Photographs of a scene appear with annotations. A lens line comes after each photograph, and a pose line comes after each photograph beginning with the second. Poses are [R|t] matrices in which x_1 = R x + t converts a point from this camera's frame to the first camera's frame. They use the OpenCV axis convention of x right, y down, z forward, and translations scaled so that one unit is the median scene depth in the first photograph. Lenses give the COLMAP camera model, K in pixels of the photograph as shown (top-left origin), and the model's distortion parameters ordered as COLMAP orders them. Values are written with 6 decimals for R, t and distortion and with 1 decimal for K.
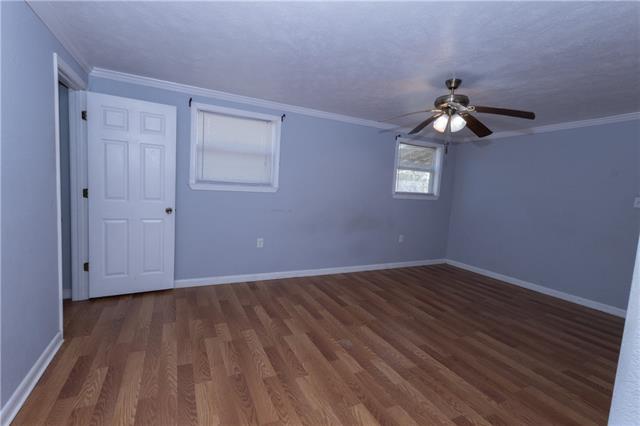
lens RADIAL K [[293.3, 0, 320.0], [0, 293.3, 211.3], [0, 0, 1]] dist [0.004249, 0.000377]
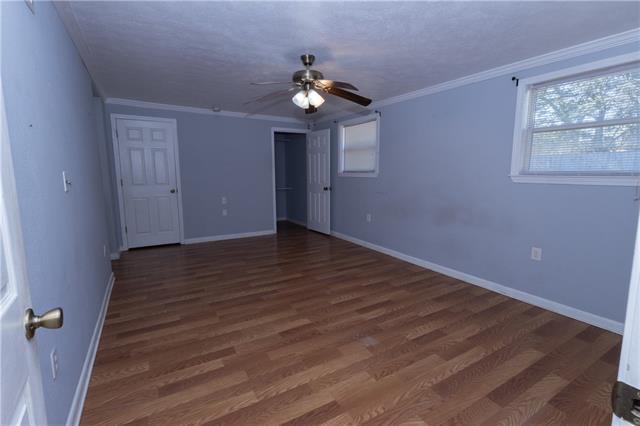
lens RADIAL K [[293.3, 0, 320.0], [0, 293.3, 211.3], [0, 0, 1]] dist [0.004249, 0.000377]
pose [[0.079049, 0.074971, -0.994048, 1.170310], [-0.091052, 0.993543, 0.067692, 0.014771], [0.992704, 0.085159, 0.085365, 0.774614]]
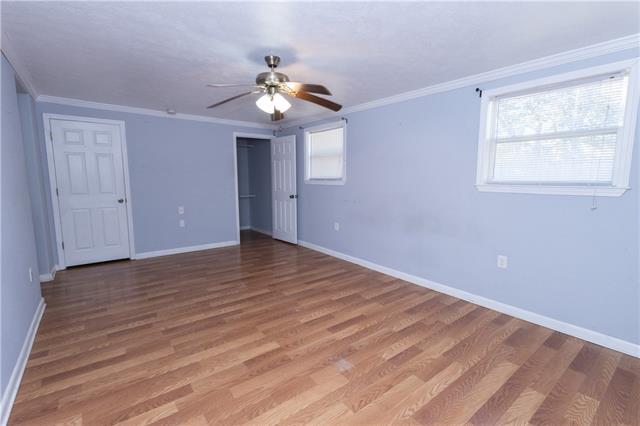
lens RADIAL K [[293.3, 0, 320.0], [0, 293.3, 211.3], [0, 0, 1]] dist [0.004249, 0.000377]
pose [[0.198501, 0.054839, -0.978565, 1.115718], [-0.083672, 0.995737, 0.038829, 0.001730], [0.976522, 0.074171, 0.202244, 0.770157]]
